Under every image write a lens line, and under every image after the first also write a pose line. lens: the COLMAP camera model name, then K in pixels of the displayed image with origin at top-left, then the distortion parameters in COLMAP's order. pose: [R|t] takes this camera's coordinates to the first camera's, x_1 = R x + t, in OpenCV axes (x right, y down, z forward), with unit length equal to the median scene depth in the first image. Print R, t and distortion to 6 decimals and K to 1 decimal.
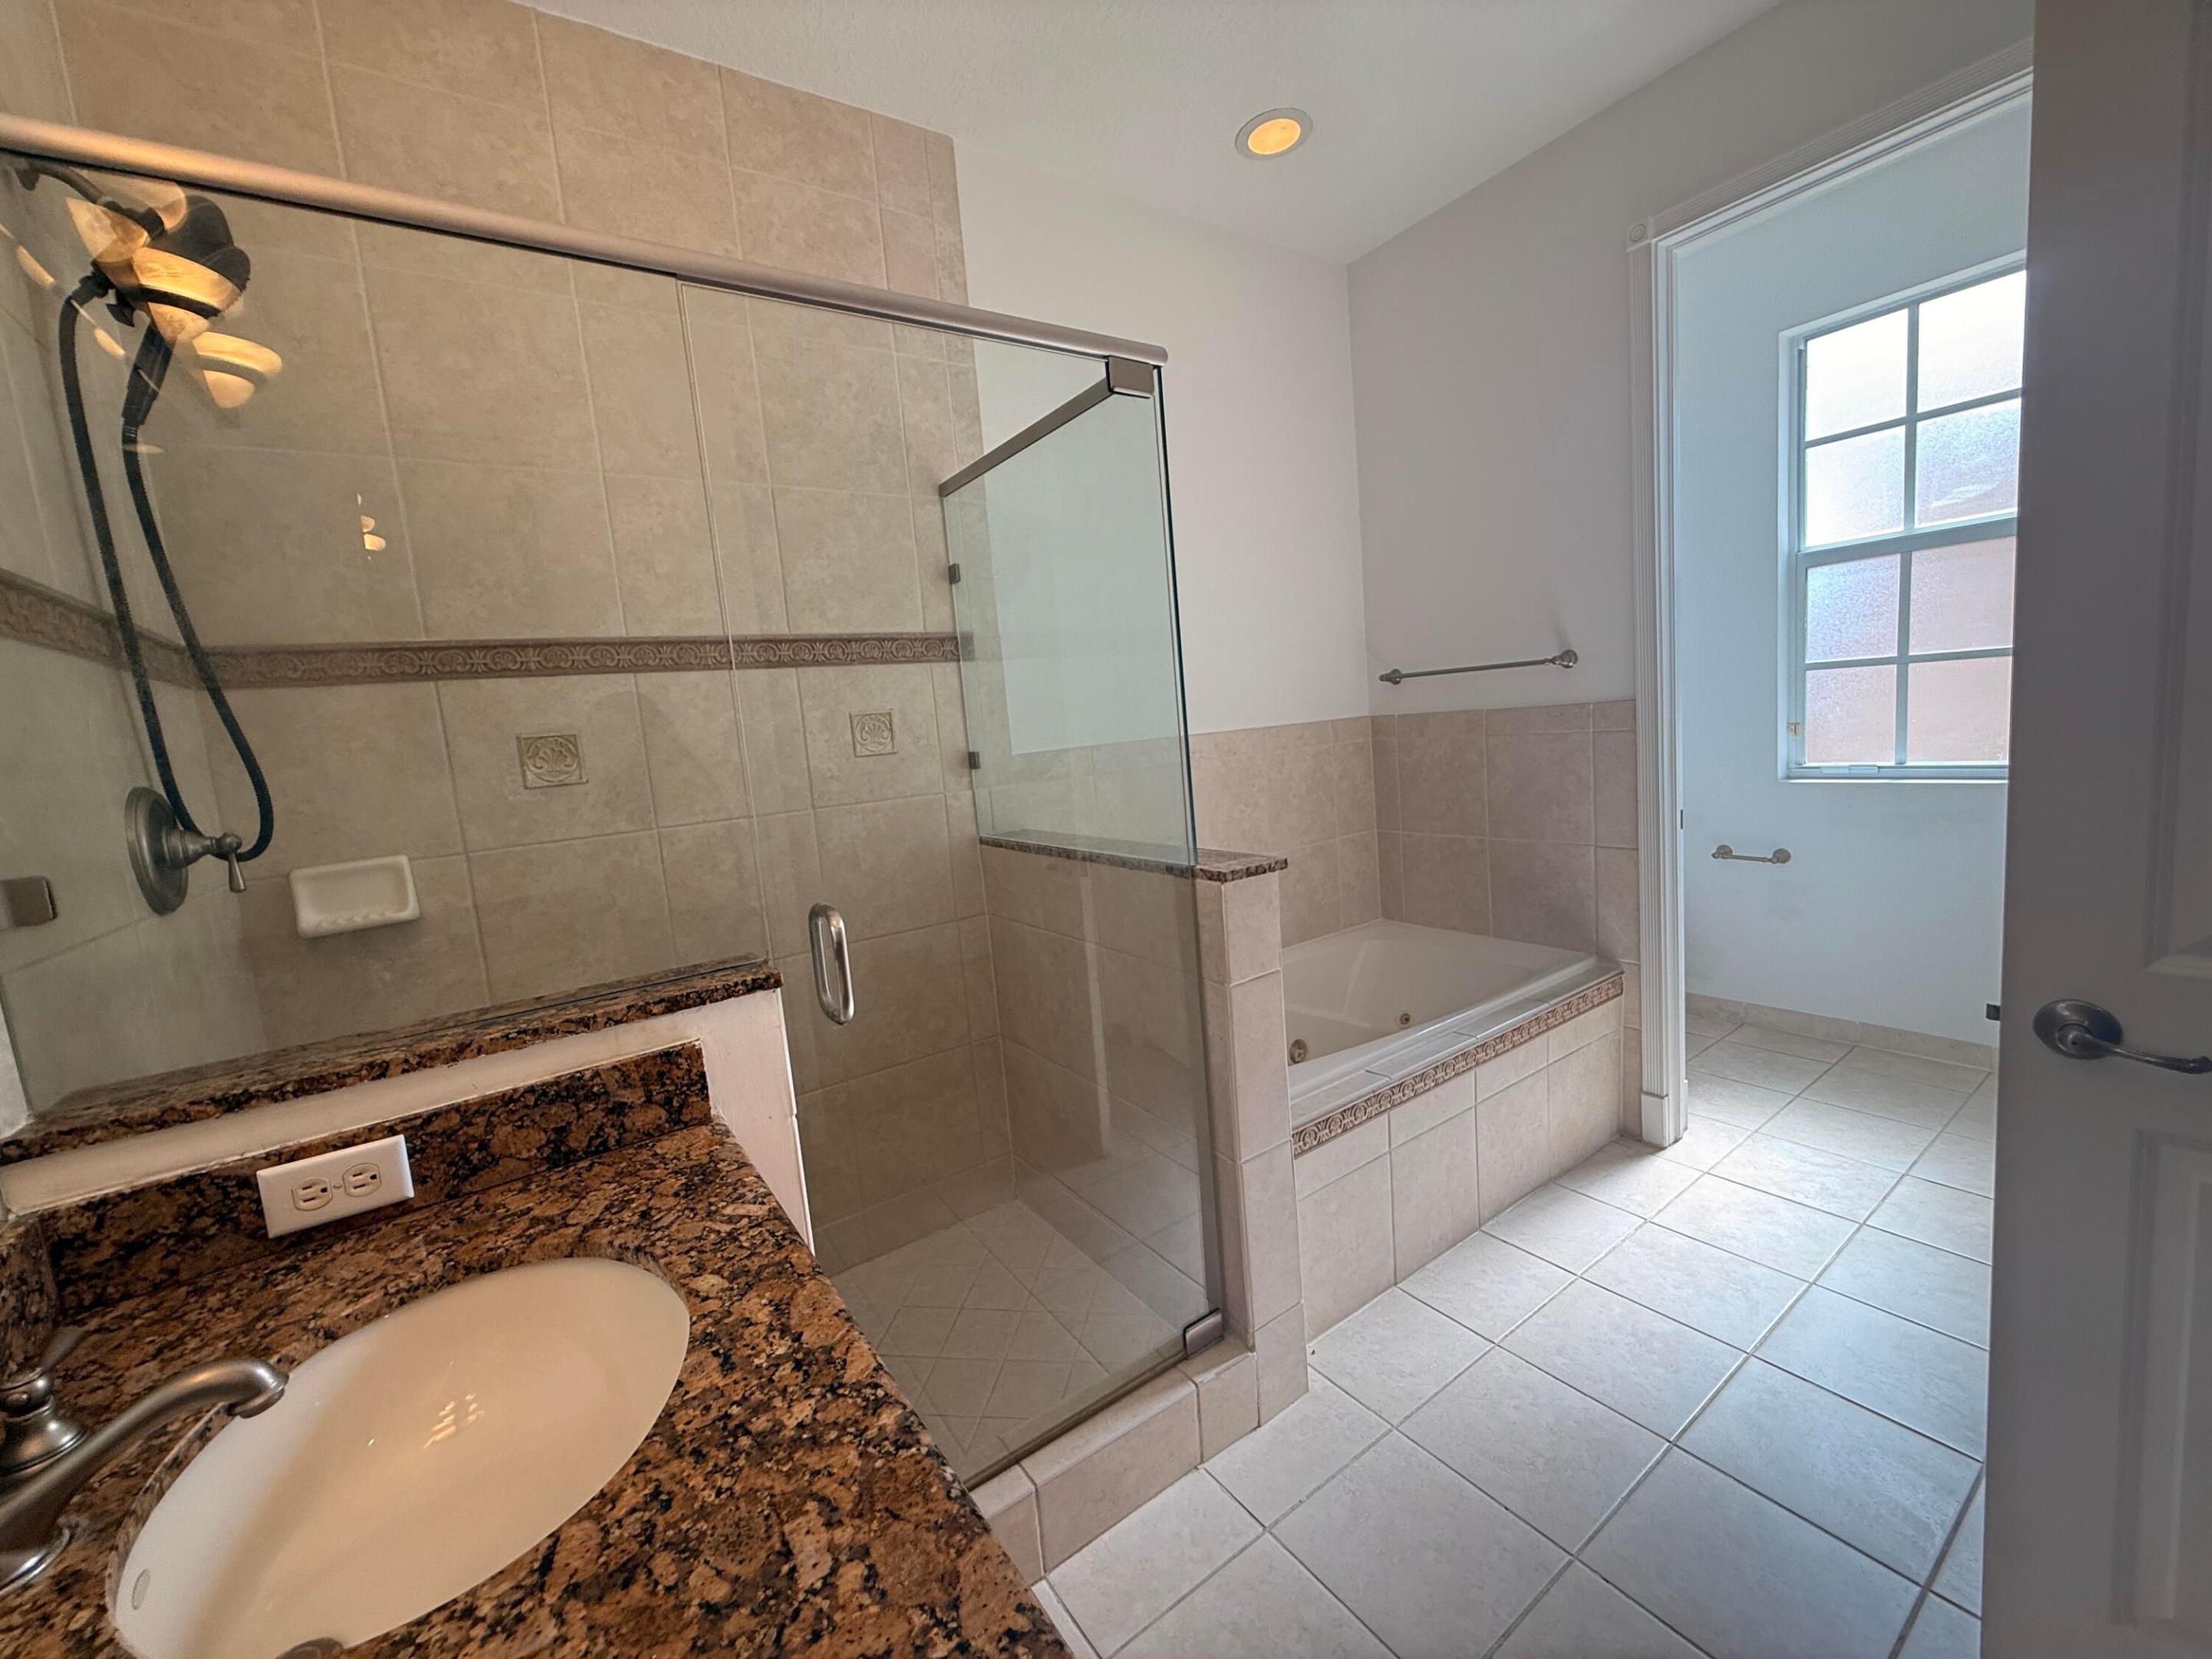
lens RADIAL K [[877.1, 0, 1101.9], [0, 877.1, 827.1], [0, 0, 1]] dist [-0.000105, -0.000288]
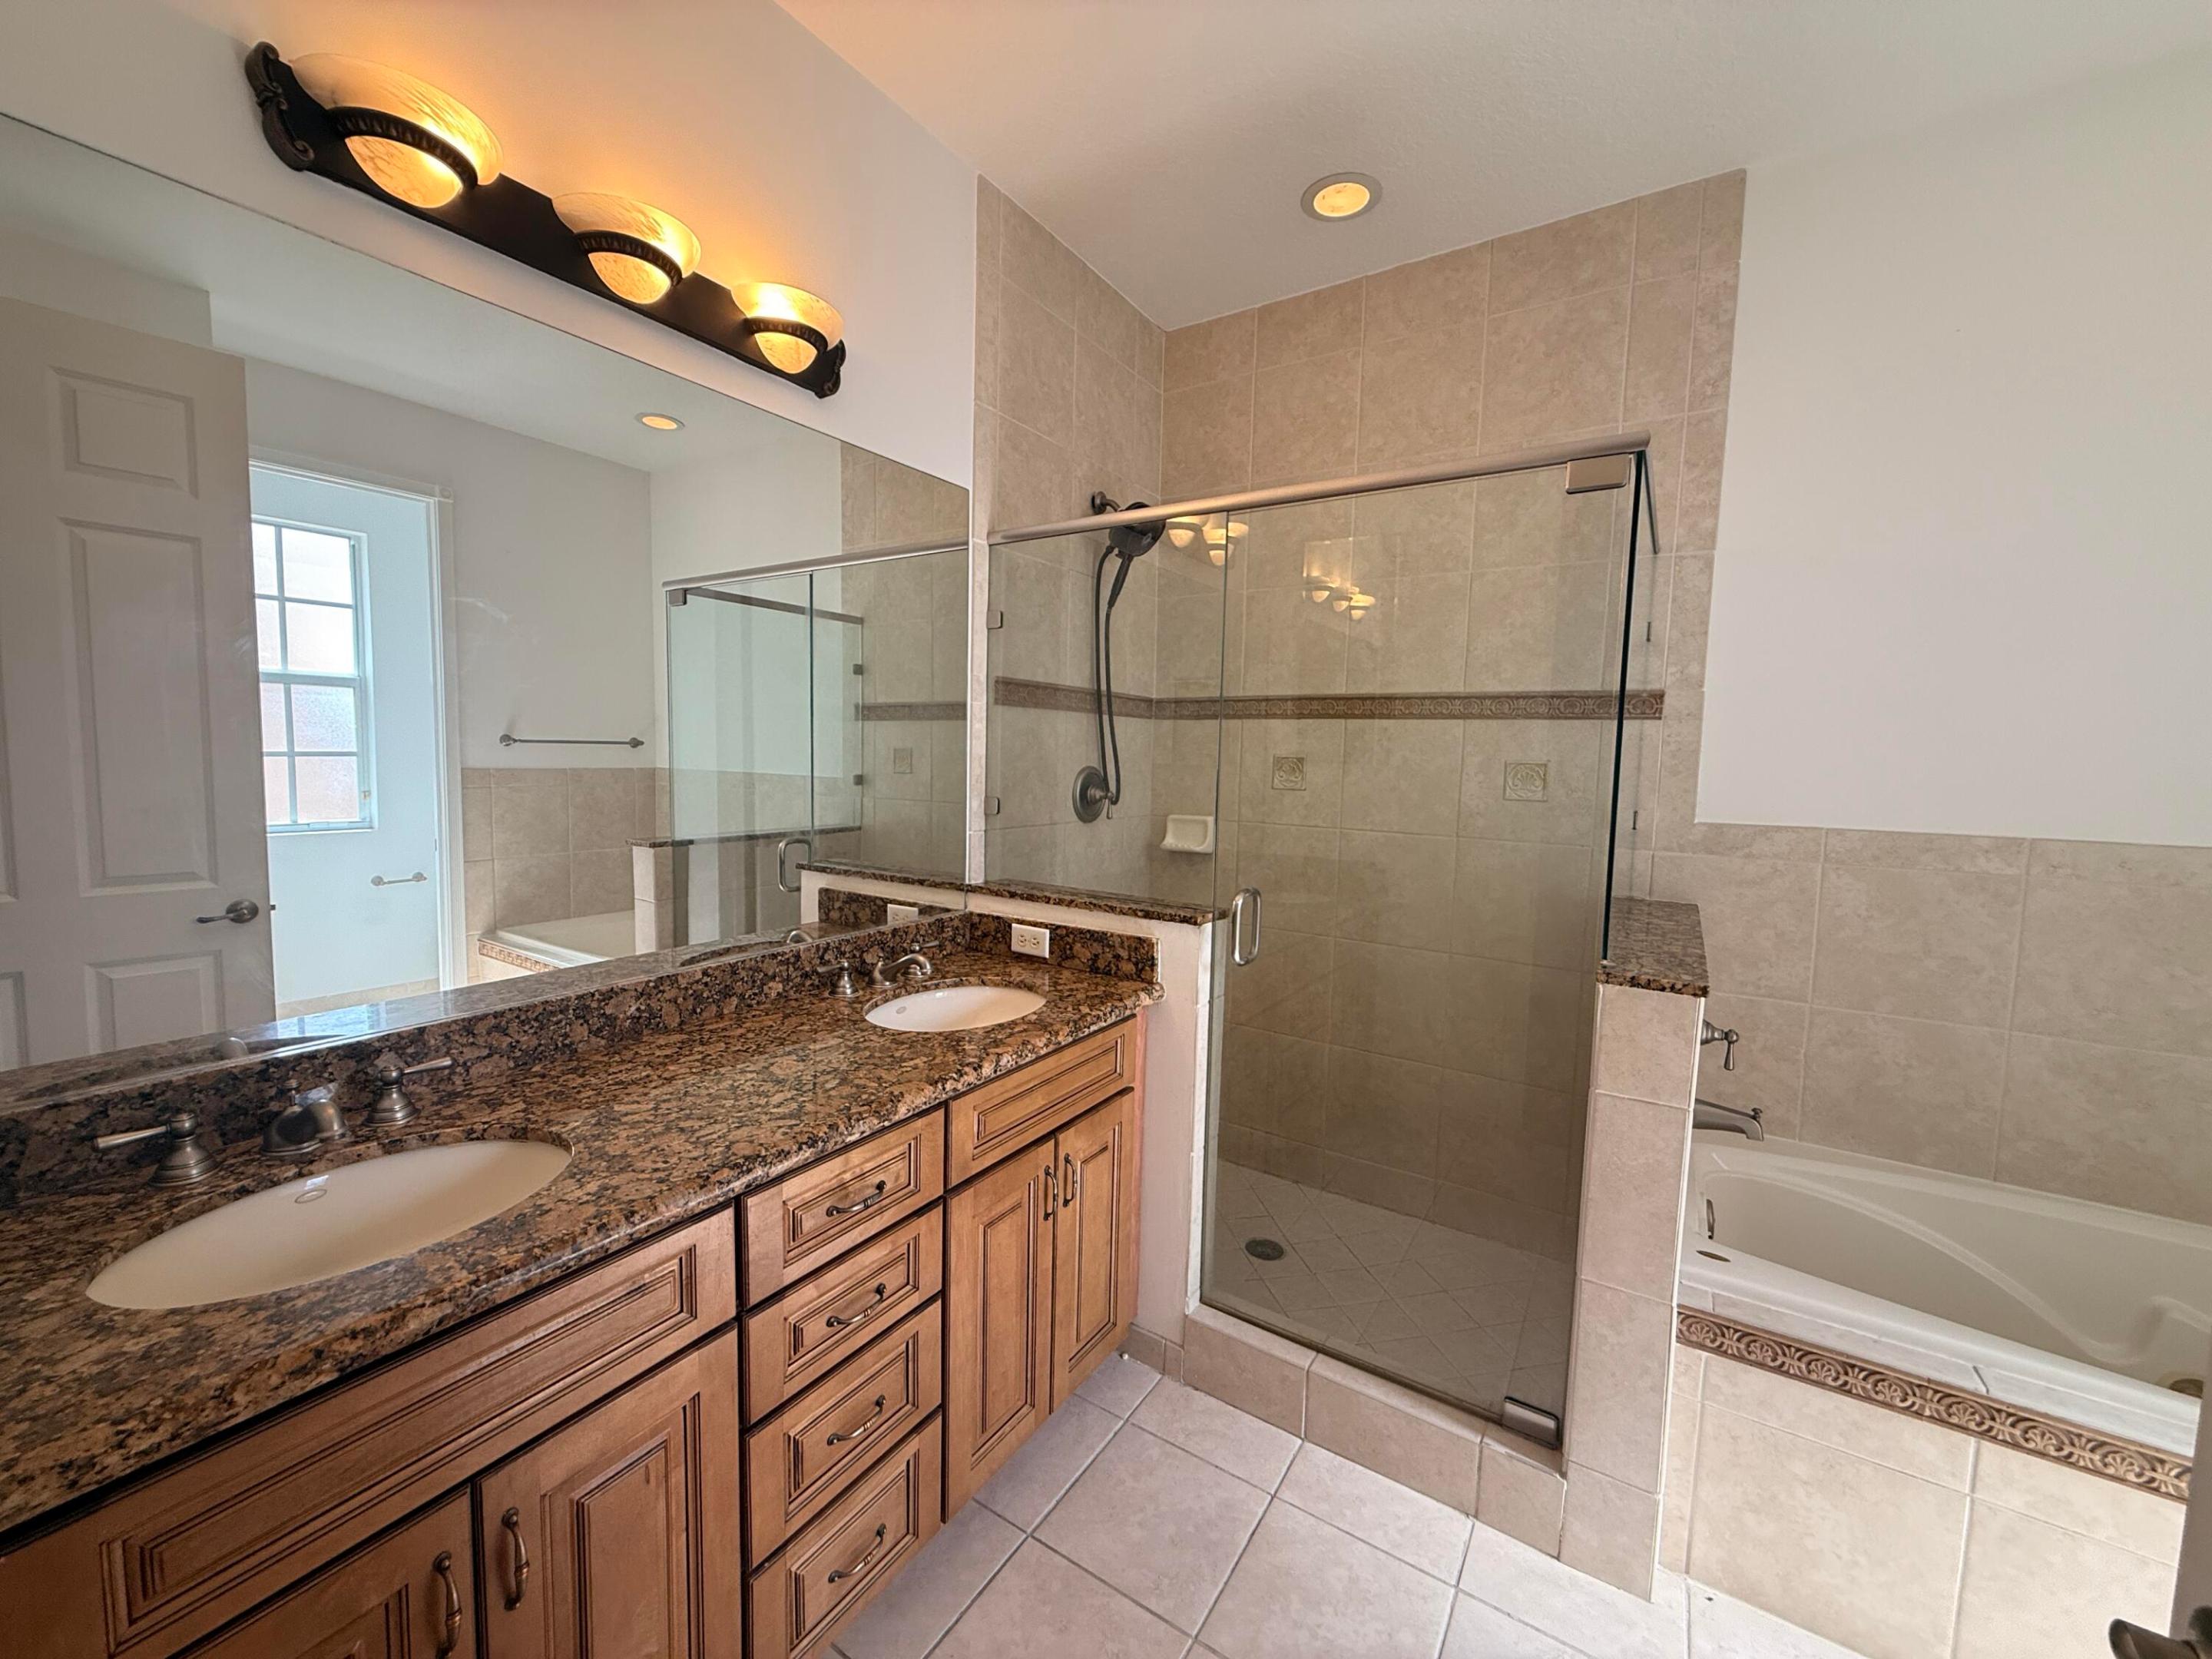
lens RADIAL K [[877.1, 0, 1102.6], [0, 877.1, 829.5], [0, 0, 1]] dist [-0.000105, -0.000288]
pose [[0.381337, 0.175790, -0.907568, 0.789144], [-0.169147, 0.978447, 0.118447, -0.124481], [0.908830, 0.108345, 0.402852, 0.102300]]
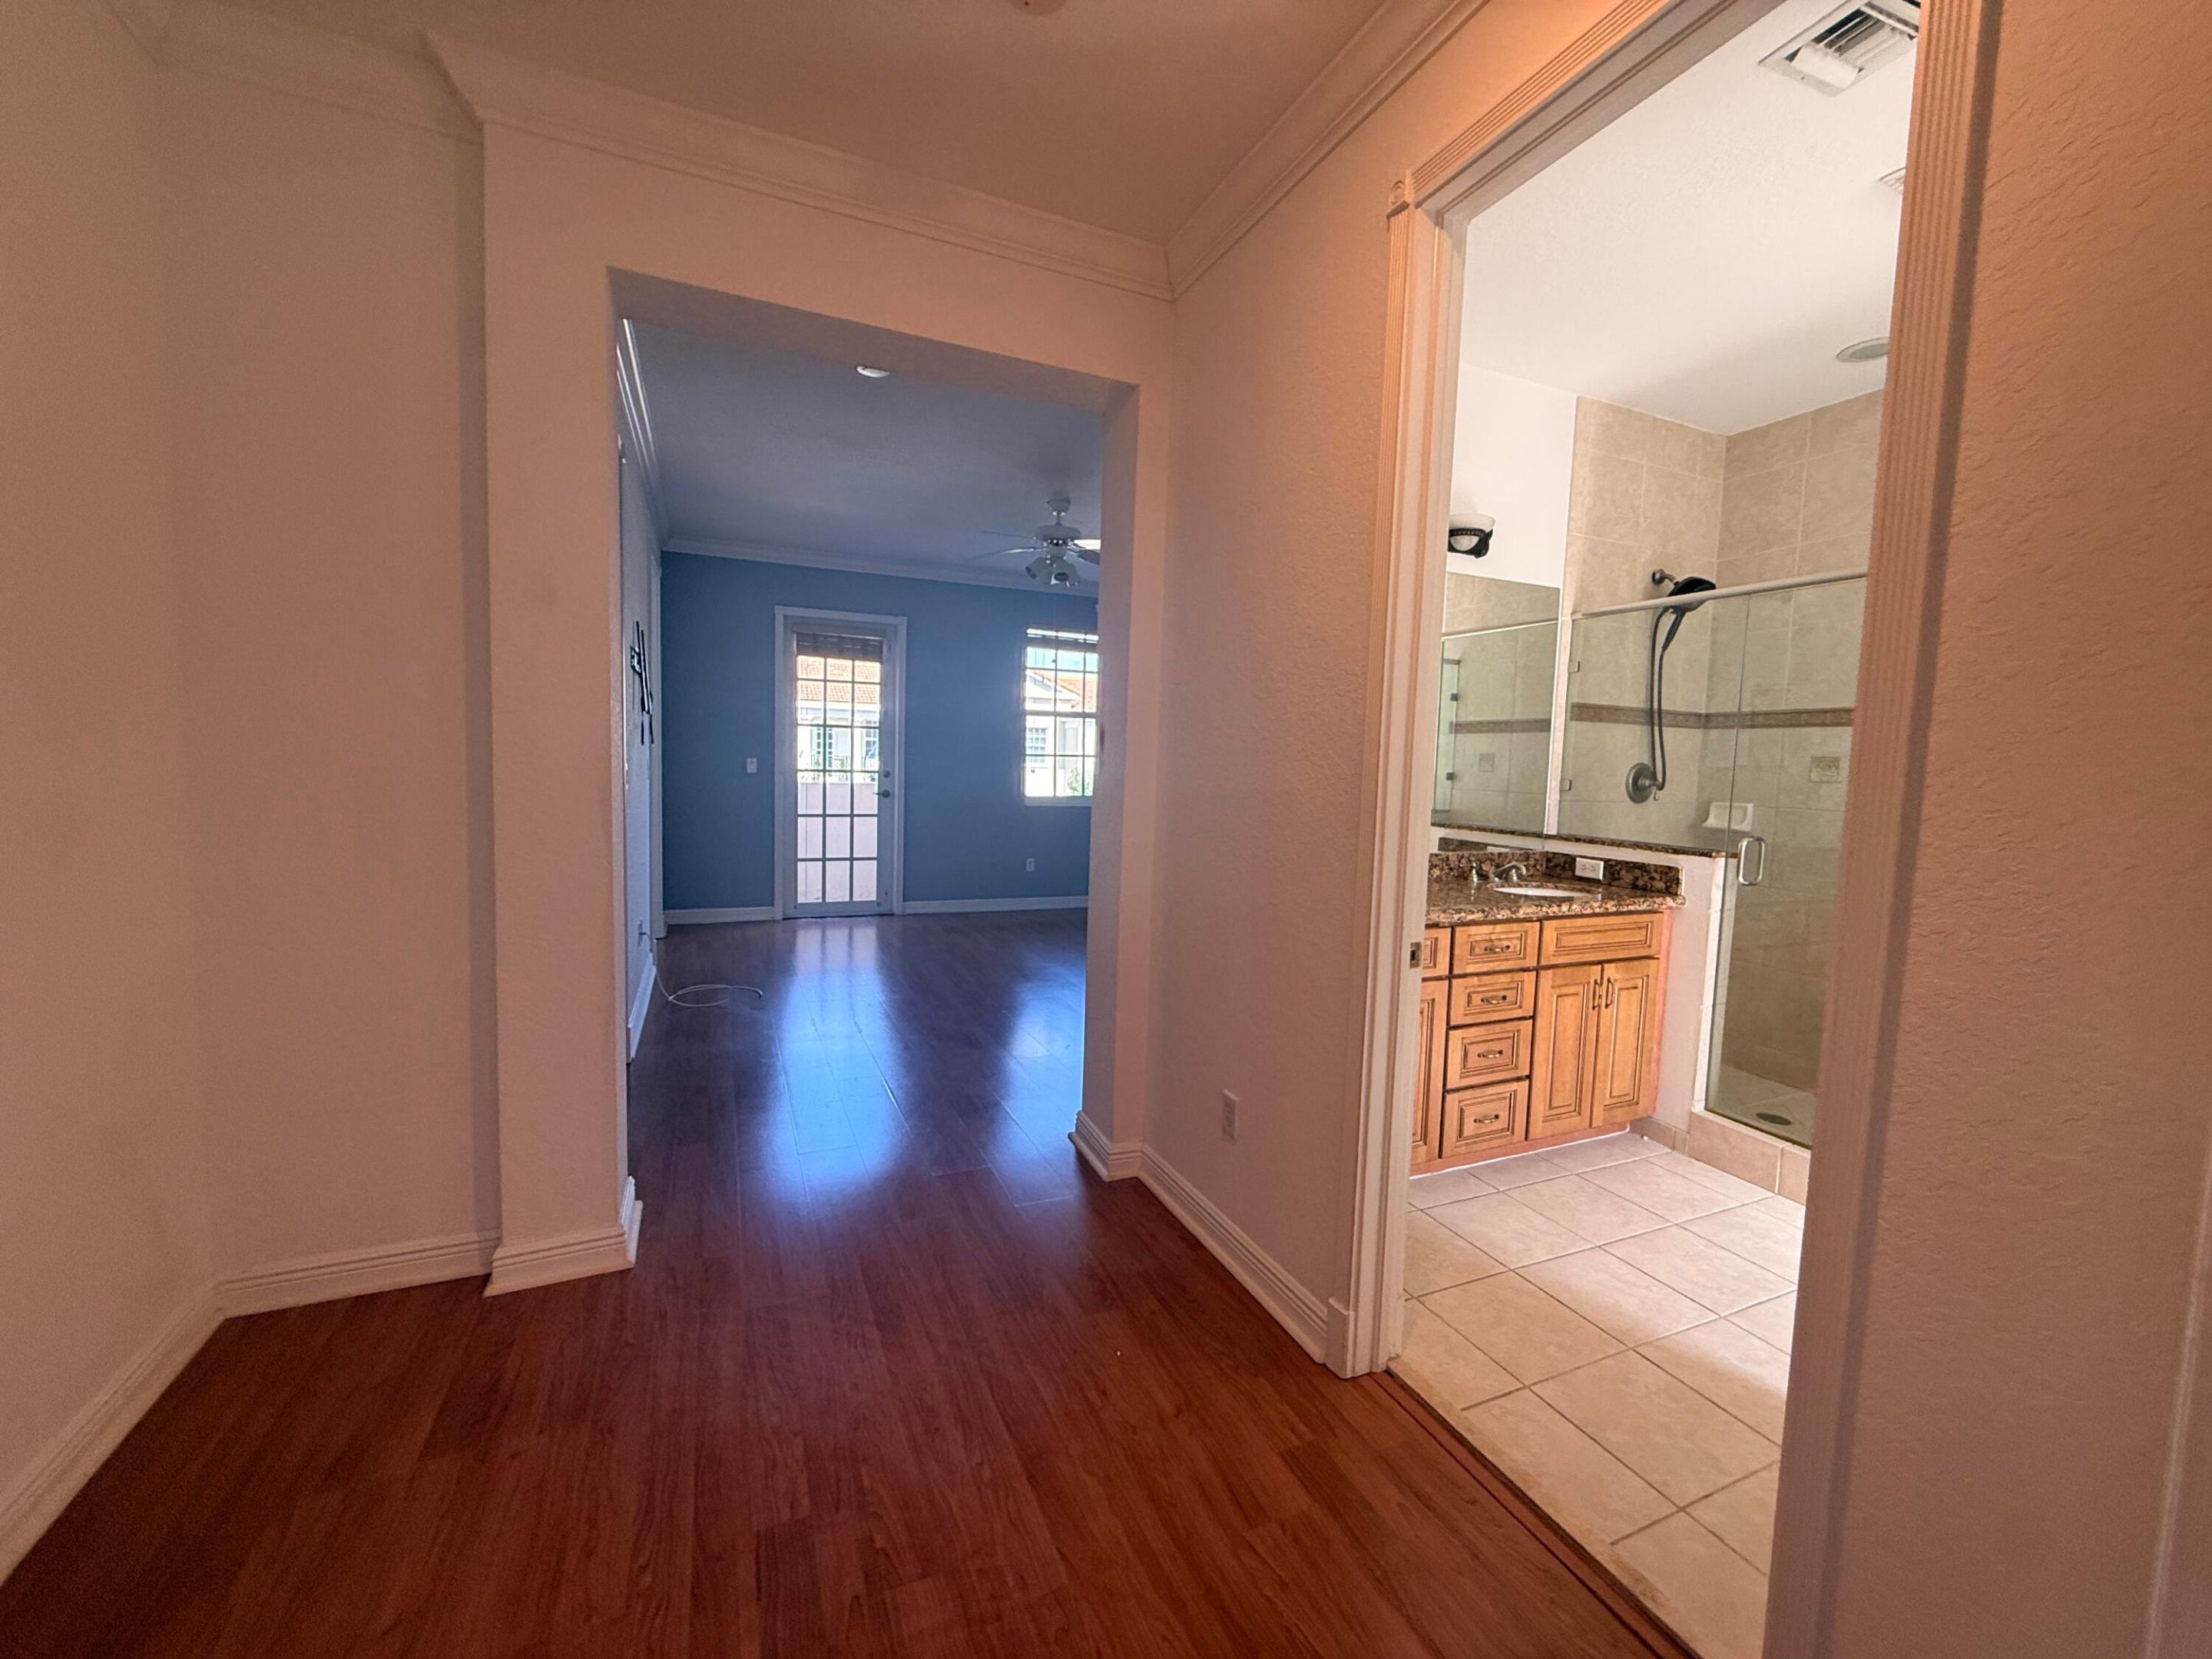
lens RADIAL K [[877.1, 0, 1101.9], [0, 877.1, 826.7], [0, 0, 1]] dist [-0.000105, -0.000288]
pose [[-0.187620, 0.158824, -0.969316, 1.887440], [-0.132353, 0.973753, 0.185169, -0.116994], [0.973284, 0.163033, -0.161674, -0.283793]]
